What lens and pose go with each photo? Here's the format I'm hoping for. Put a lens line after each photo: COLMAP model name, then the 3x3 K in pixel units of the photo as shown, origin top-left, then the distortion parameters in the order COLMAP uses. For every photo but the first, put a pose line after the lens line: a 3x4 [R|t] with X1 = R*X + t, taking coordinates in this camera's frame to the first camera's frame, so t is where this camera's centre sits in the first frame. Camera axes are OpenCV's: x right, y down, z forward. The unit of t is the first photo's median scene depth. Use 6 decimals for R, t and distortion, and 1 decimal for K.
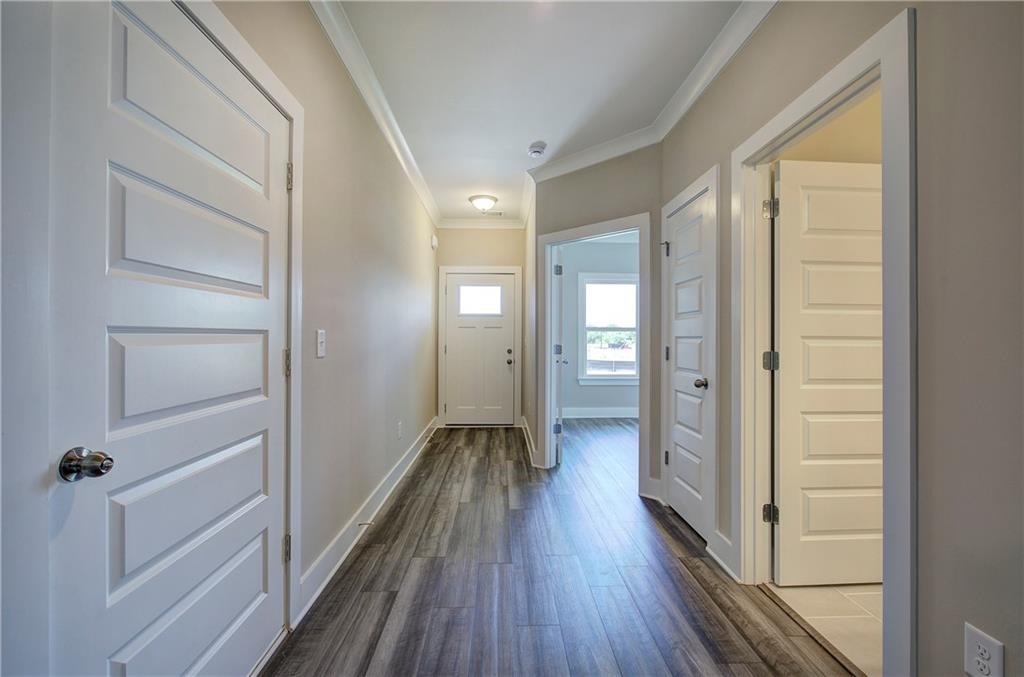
lens RADIAL K [[431.3, 0, 513.5], [0, 431.3, 336.9], [0, 0, 1]] dist [-0.006480, 0.001518]
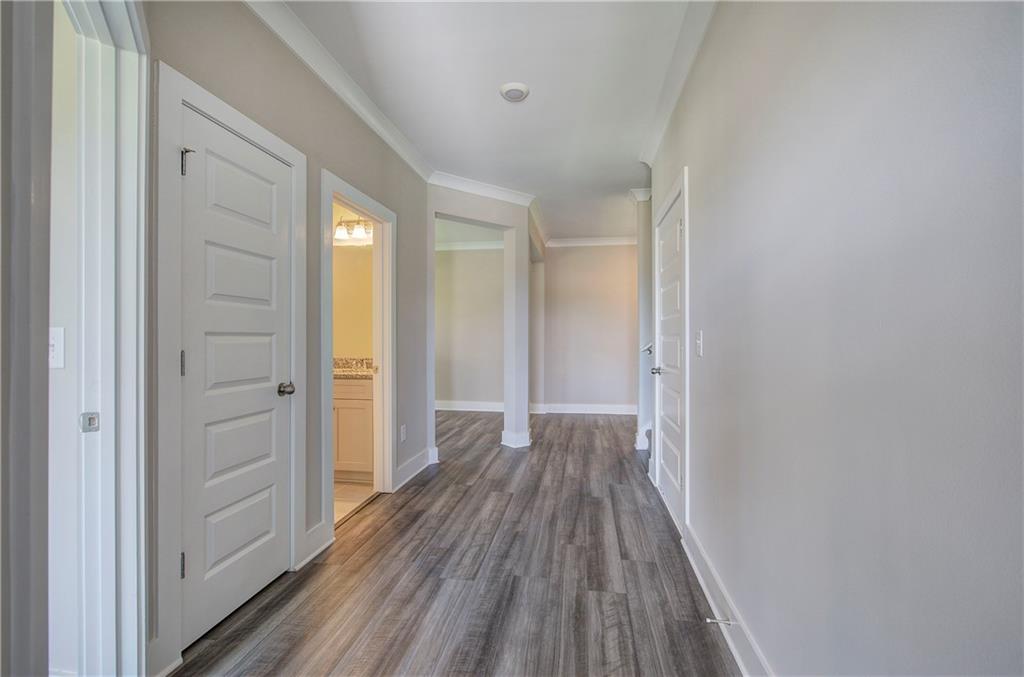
lens RADIAL K [[431.3, 0, 514.2], [0, 431.3, 337.8], [0, 0, 1]] dist [-0.006480, 0.001518]
pose [[-0.981570, -0.003741, 0.191067, -0.153287], [-0.004871, 0.999973, -0.005443, 0.008676], [-0.191041, -0.006273, -0.981562, 1.629908]]
